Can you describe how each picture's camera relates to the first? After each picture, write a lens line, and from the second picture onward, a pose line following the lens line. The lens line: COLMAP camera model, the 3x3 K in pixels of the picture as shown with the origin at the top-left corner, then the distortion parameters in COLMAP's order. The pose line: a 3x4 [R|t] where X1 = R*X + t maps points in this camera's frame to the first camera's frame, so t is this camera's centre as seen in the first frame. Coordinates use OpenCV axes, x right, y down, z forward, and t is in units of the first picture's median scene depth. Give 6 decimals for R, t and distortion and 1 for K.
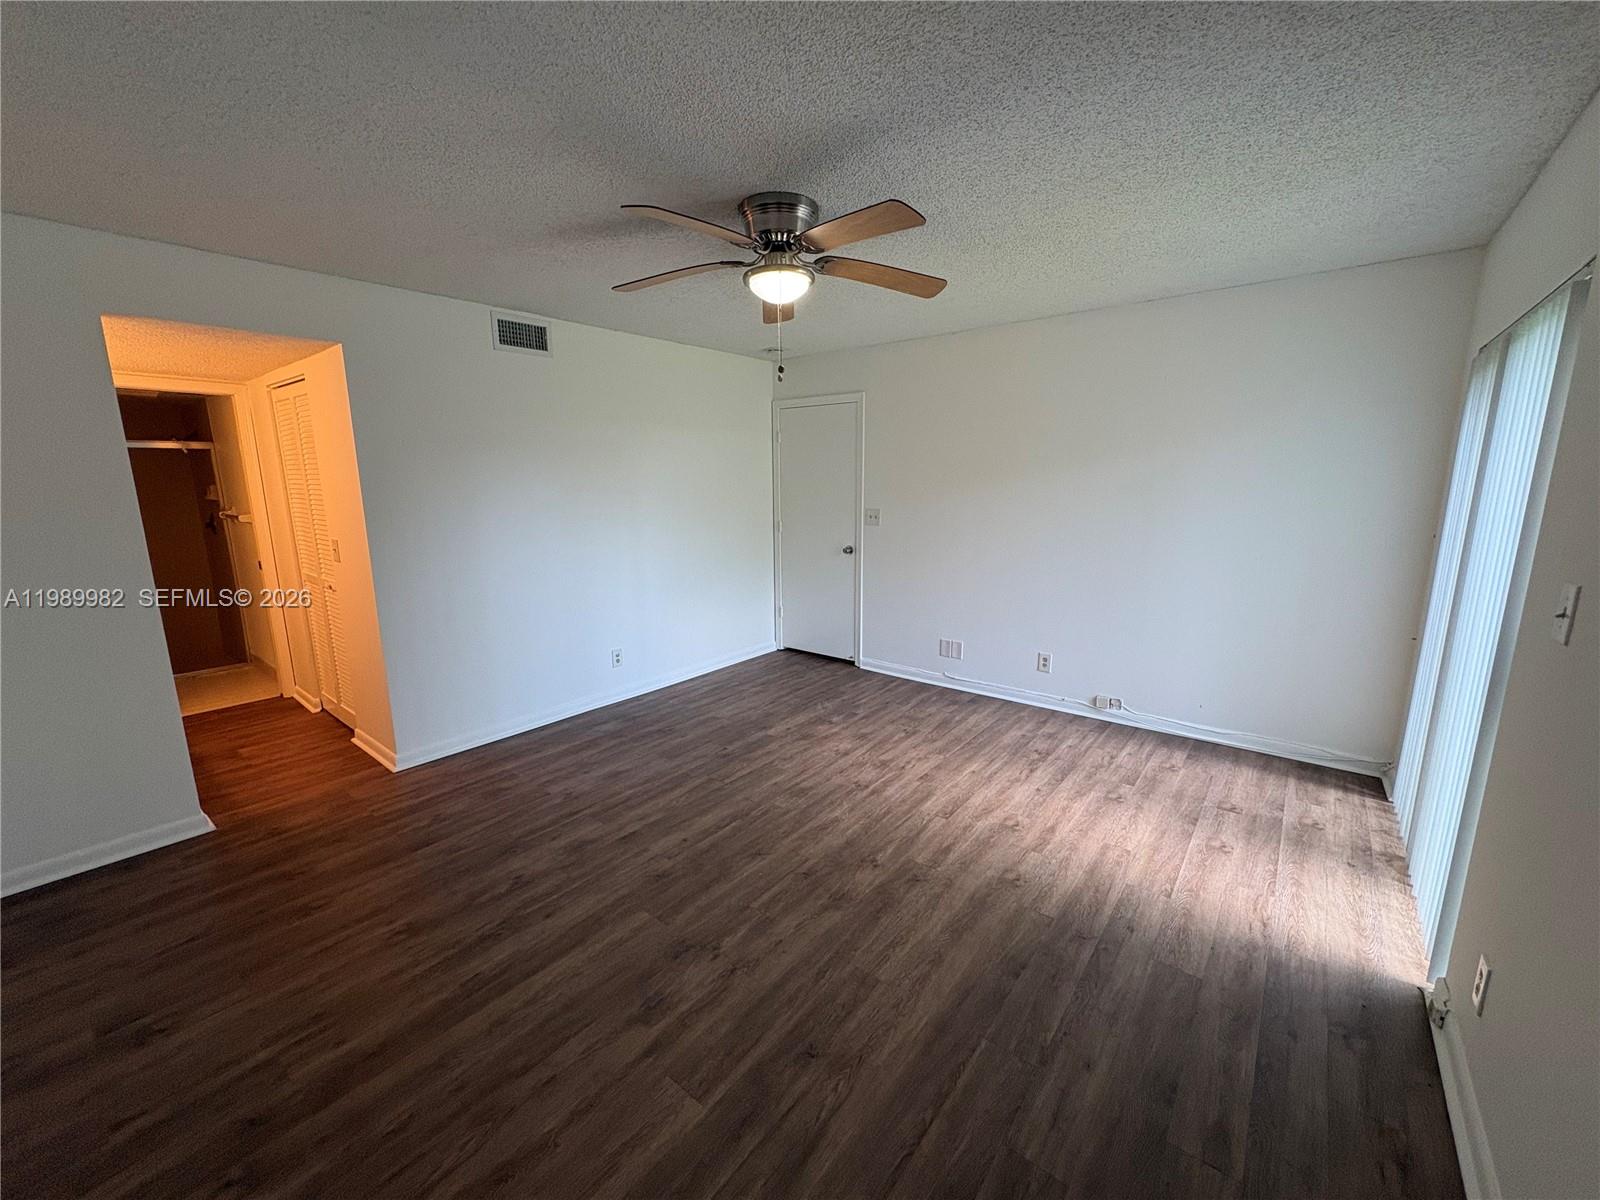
lens RADIAL K [[639.4, 0, 798.5], [0, 639.4, 601.0], [0, 0, 1]] dist [0.007089, -0.000009]
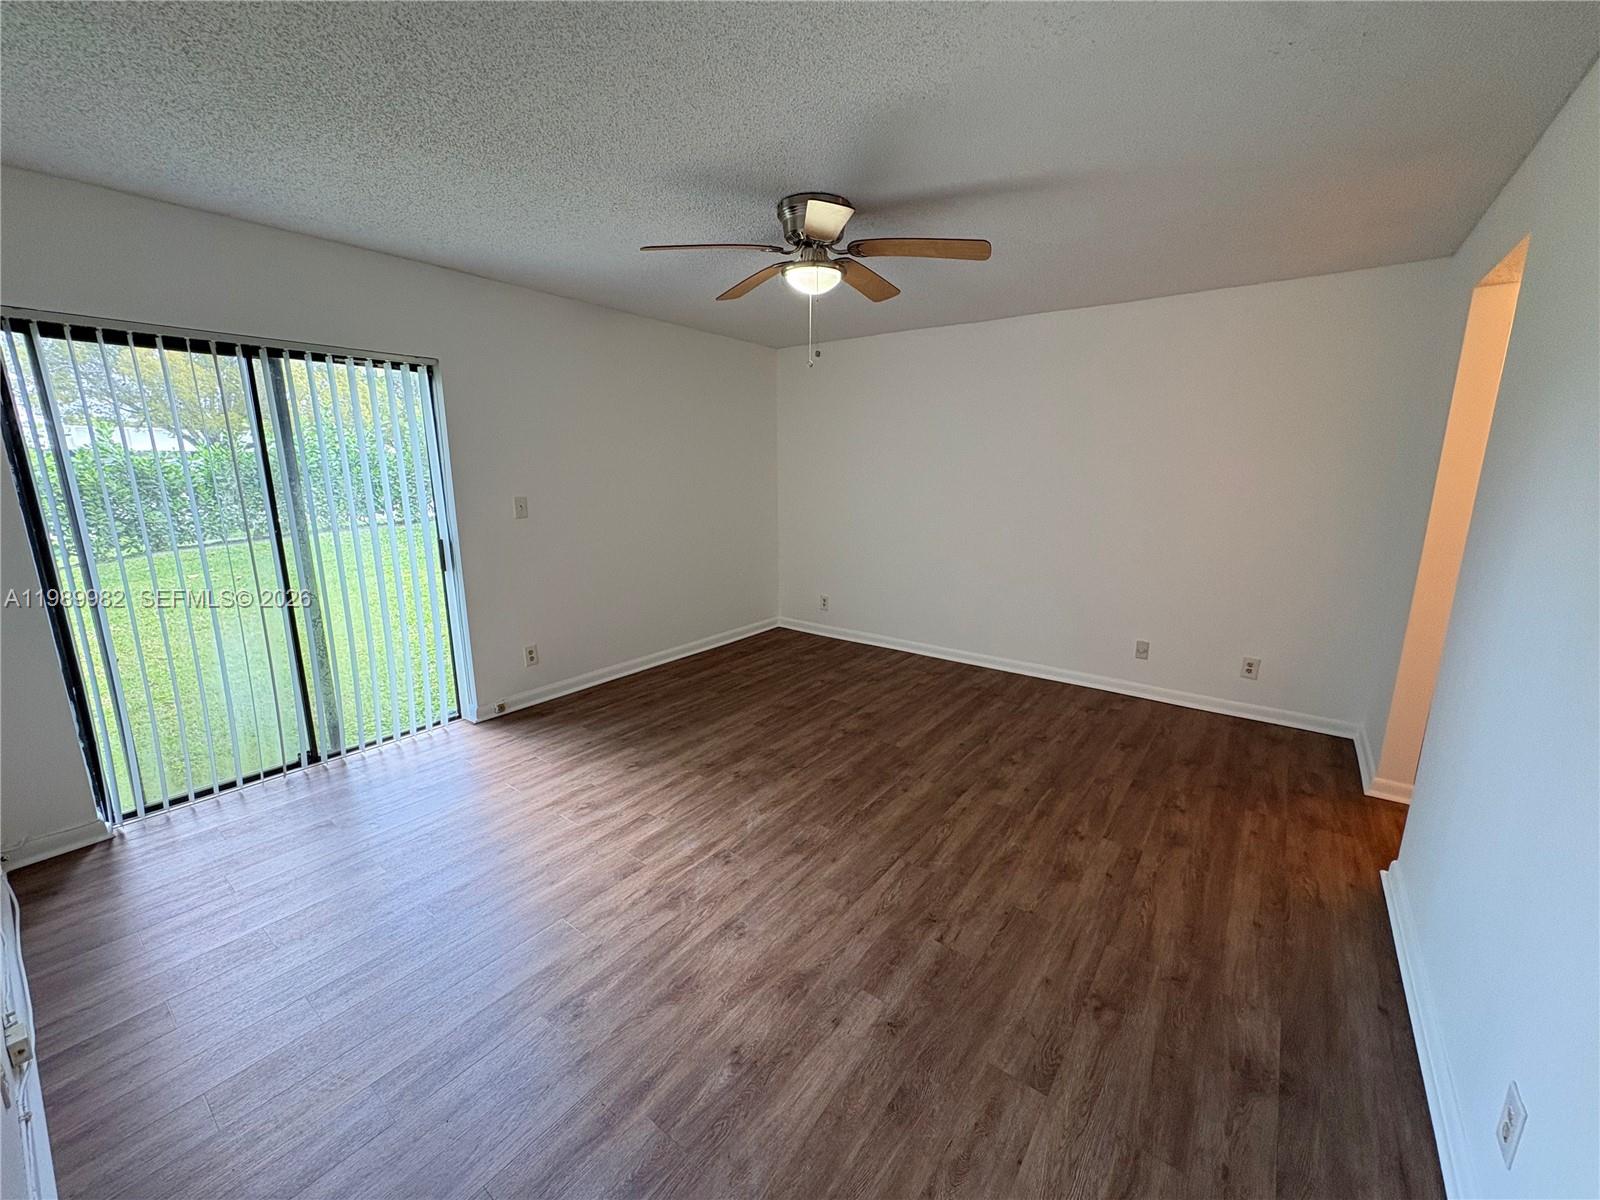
lens RADIAL K [[639.4, 0, 798.8], [0, 639.4, 596.0], [0, 0, 1]] dist [0.007089, -0.000009]
pose [[-0.999631, 0.010933, -0.024863, 0.024216], [0.000454, 0.922008, 0.387171, -0.326698], [0.027157, 0.387017, -0.921672, 1.738444]]
